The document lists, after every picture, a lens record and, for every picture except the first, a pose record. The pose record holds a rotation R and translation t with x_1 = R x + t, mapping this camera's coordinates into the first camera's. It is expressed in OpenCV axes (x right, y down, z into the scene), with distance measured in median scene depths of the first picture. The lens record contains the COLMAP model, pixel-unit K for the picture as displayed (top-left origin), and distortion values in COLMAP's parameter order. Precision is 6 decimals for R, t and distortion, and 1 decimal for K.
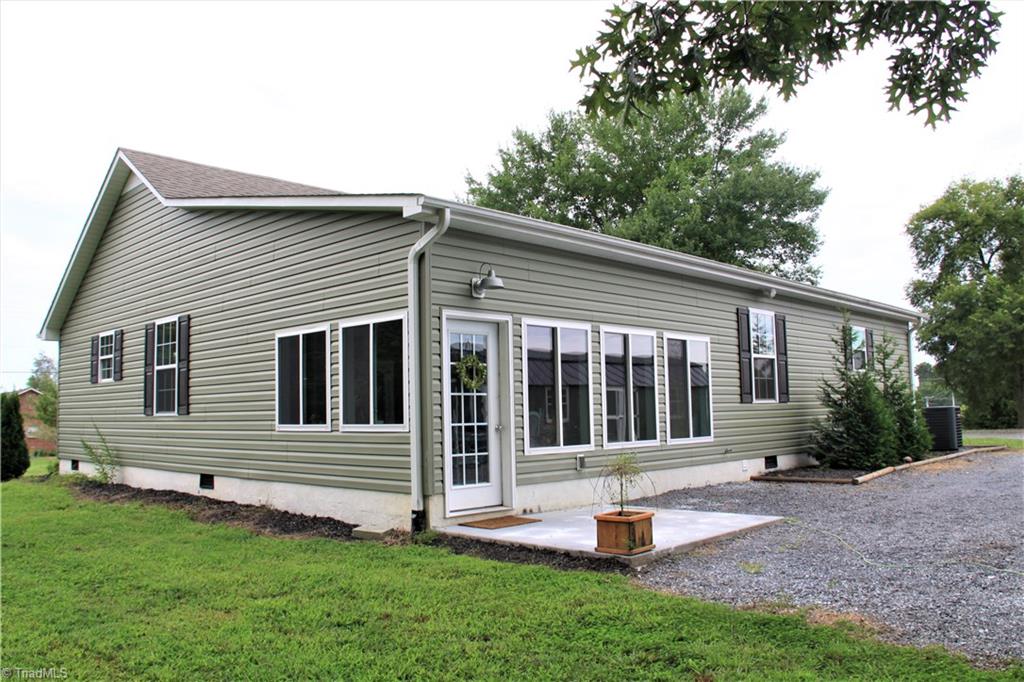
lens RADIAL K [[834.3, 0, 512.0], [0, 834.3, 341.0], [0, 0, 1]] dist [-0.198712, 0.135652]
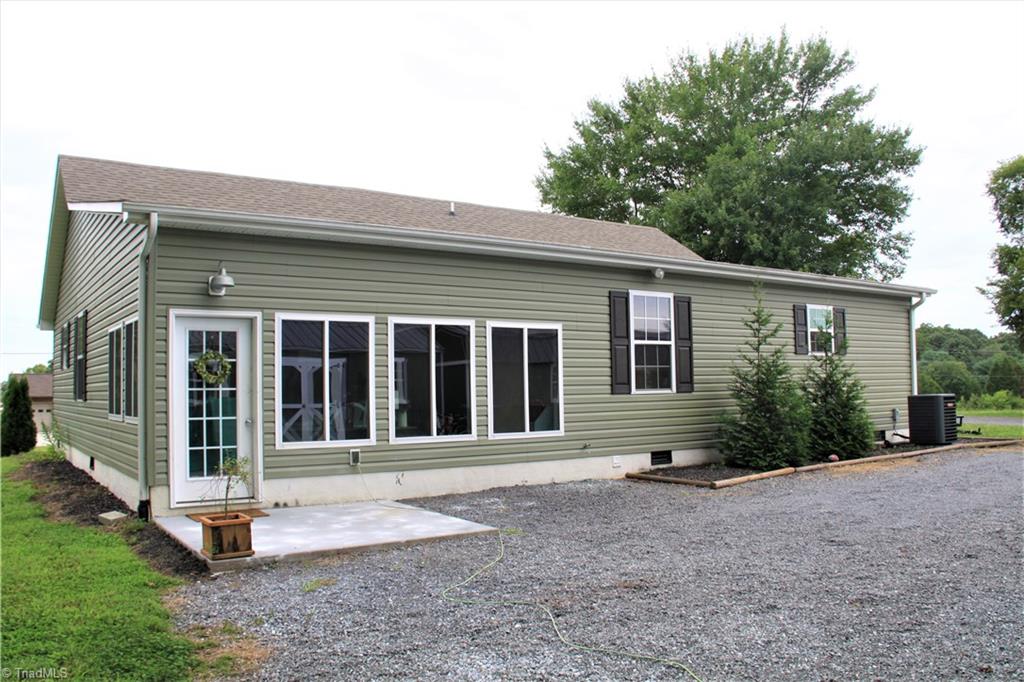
lens RADIAL K [[834.3, 0, 512.0], [0, 834.3, 341.0], [0, 0, 1]] dist [-0.198712, 0.135652]
pose [[0.979327, -0.007018, -0.202160, 0.345083], [0.013955, 0.999361, 0.032910, -0.015836], [0.201799, -0.035051, 0.978799, 0.061799]]
